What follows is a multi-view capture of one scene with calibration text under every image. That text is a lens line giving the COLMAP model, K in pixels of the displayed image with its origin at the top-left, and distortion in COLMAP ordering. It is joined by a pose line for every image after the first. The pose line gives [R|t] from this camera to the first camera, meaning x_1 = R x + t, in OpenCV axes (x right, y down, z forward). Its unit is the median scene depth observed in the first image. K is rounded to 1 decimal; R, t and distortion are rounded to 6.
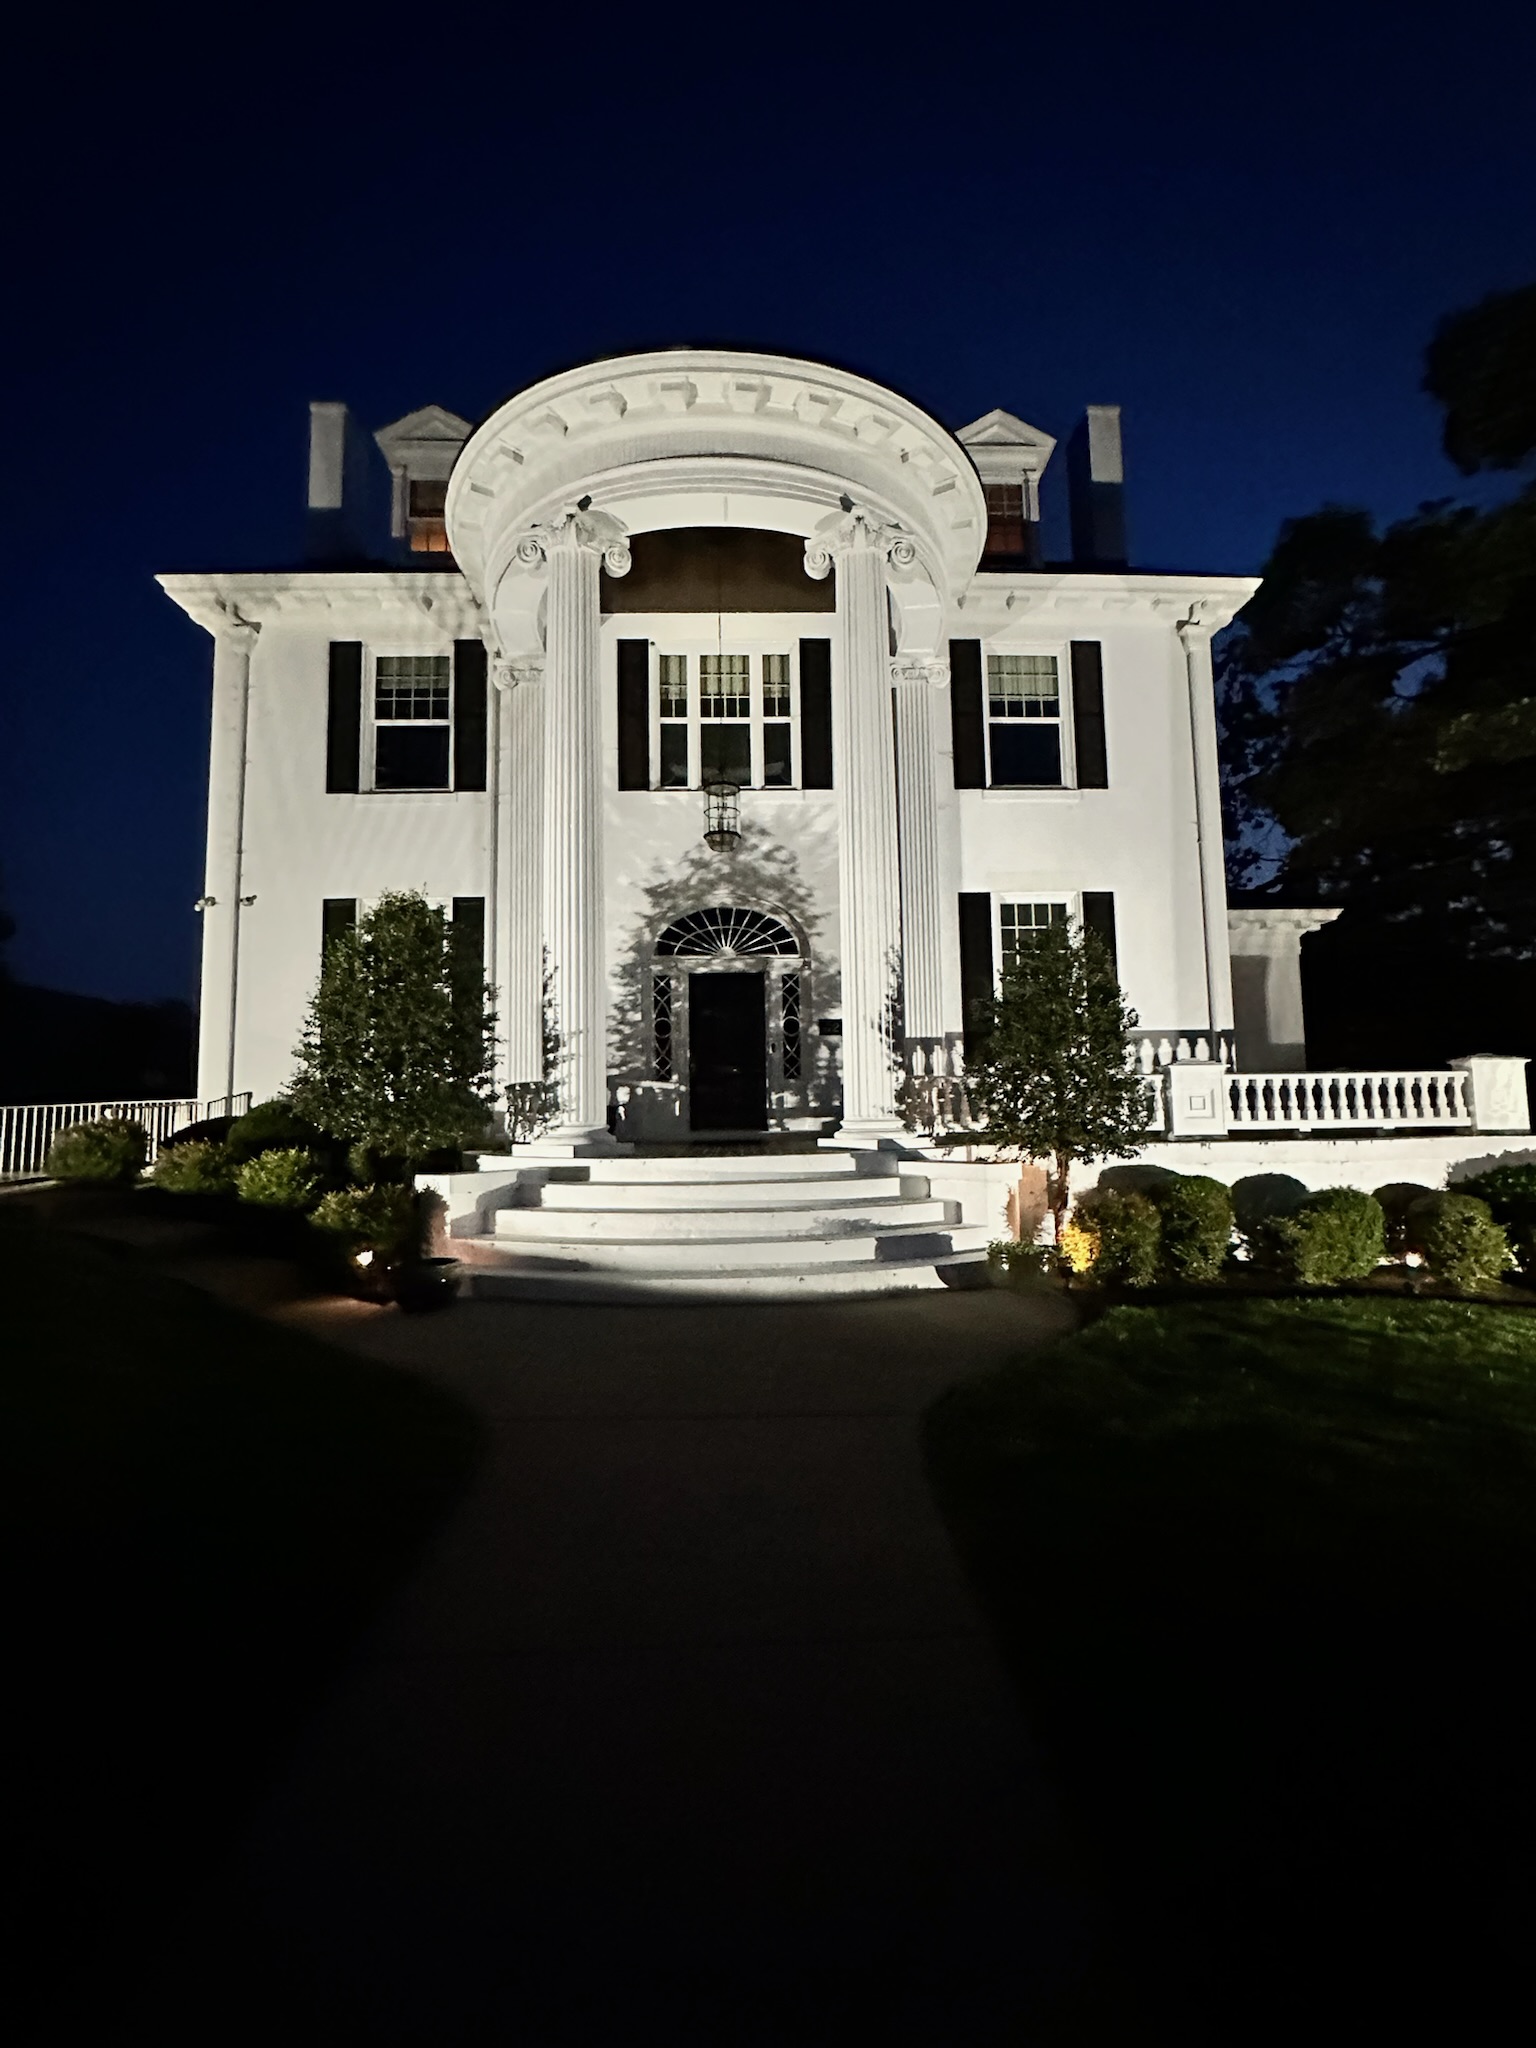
lens RADIAL K [[941.6, 0, 768.0], [0, 941.6, 1024.0], [0, 0, 1]] dist [0.100049, 0.000177]
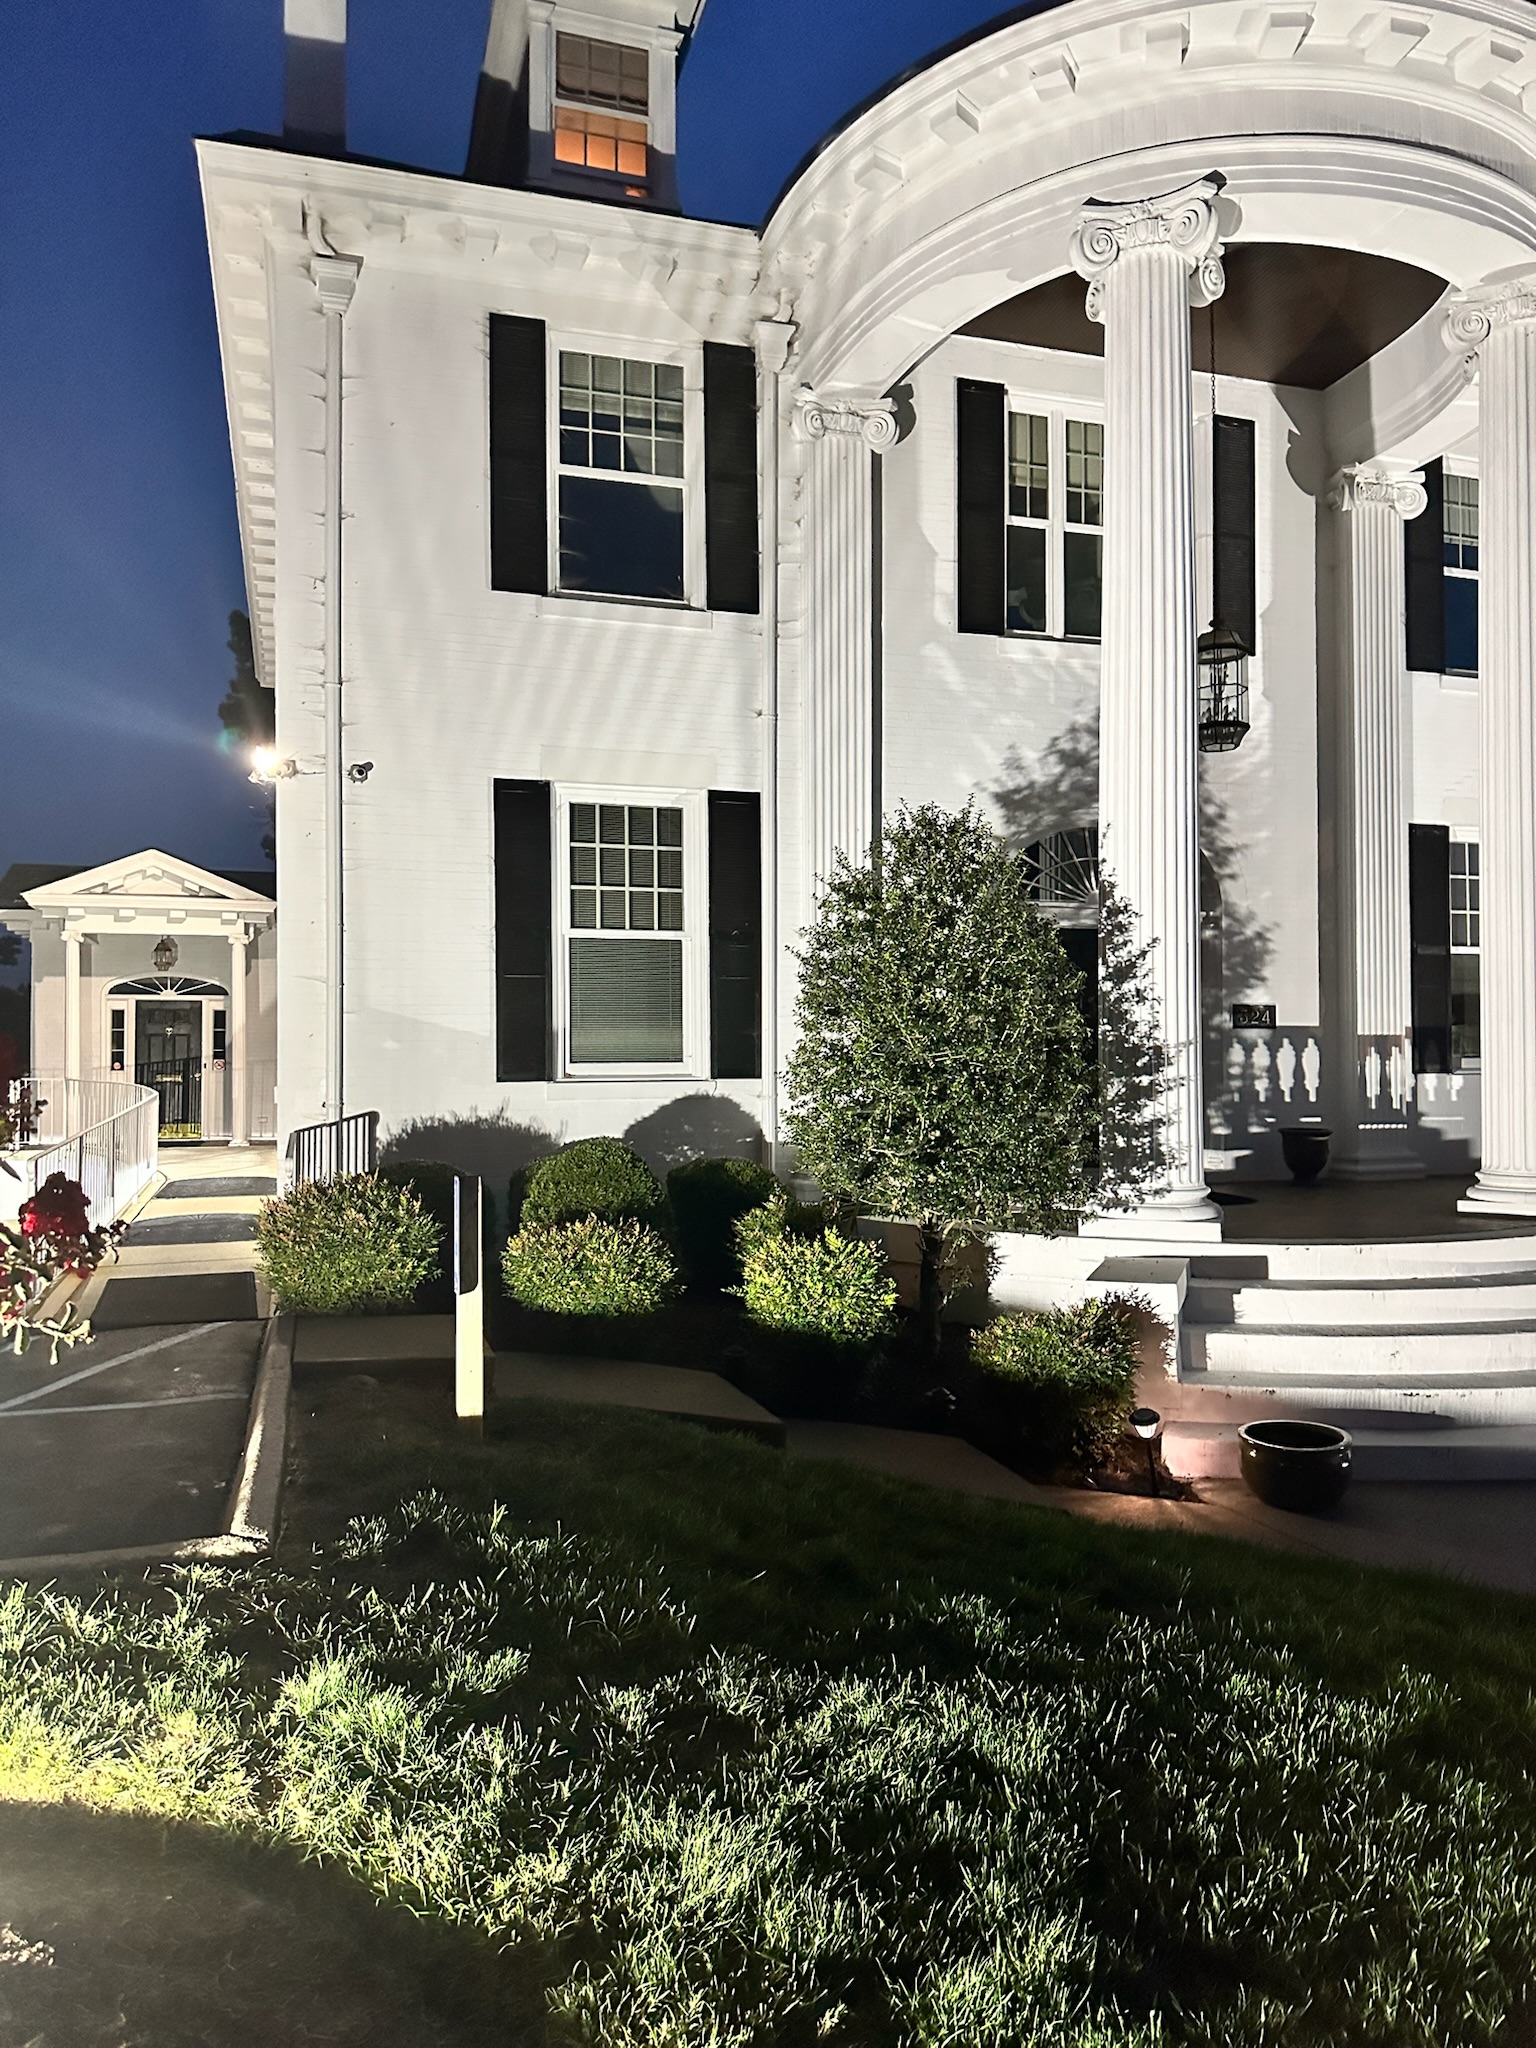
lens RADIAL K [[1421.9, 0, 768.0], [0, 1421.9, 1024.0], [0, 0, 1]] dist [0.247584, -0.295346]
pose [[0.950701, 0.015096, 0.309741, -0.573463], [-0.032903, 0.998087, 0.052346, -0.034037], [-0.308359, -0.059957, 0.949379, 0.117341]]
